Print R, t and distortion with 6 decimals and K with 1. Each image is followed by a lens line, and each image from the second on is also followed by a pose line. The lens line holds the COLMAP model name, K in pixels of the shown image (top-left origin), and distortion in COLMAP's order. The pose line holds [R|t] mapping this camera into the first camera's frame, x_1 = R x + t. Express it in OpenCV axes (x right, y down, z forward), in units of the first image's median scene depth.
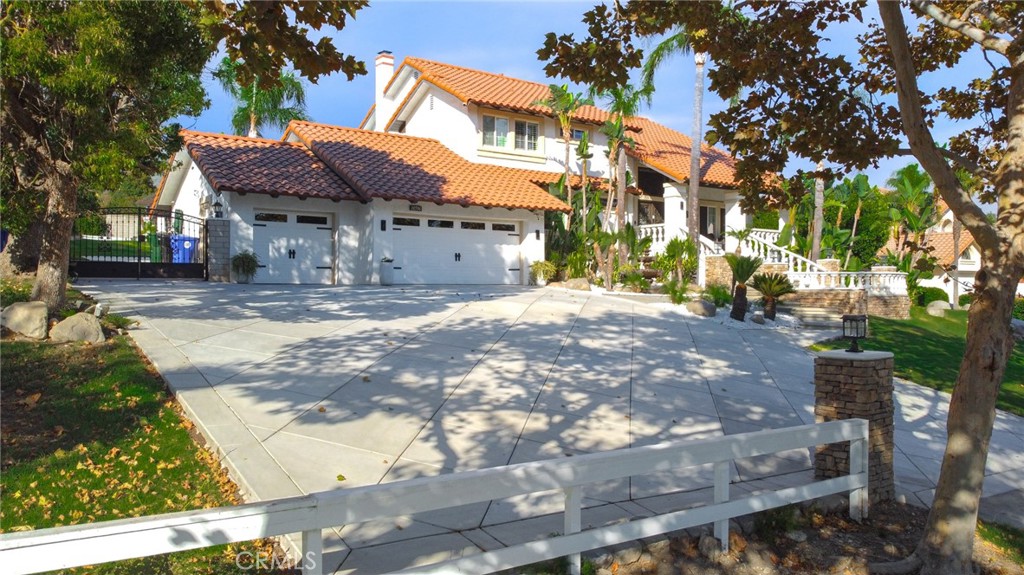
lens RADIAL K [[770.9, 0, 509.6], [0, 770.9, 295.3], [0, 0, 1]] dist [-0.001852, -0.005819]
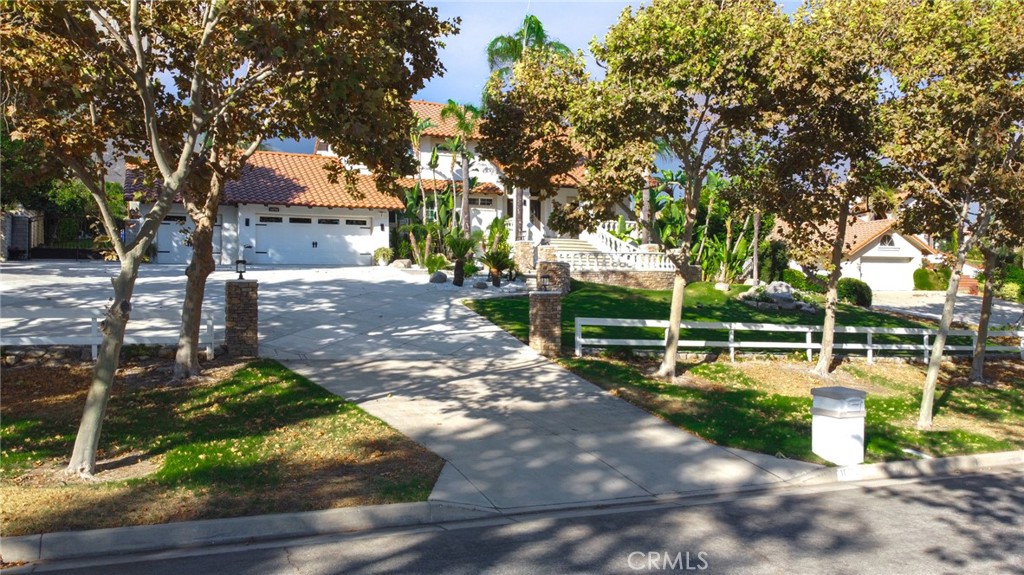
lens RADIAL K [[770.9, 0, 515.7], [0, 770.9, 286.4], [0, 0, 1]] dist [-0.001852, -0.005819]
pose [[0.981761, -0.002914, -0.190098, 0.467321], [0.000820, 0.999938, -0.011093, 0.034418], [0.190118, 0.010734, 0.981702, -0.236445]]
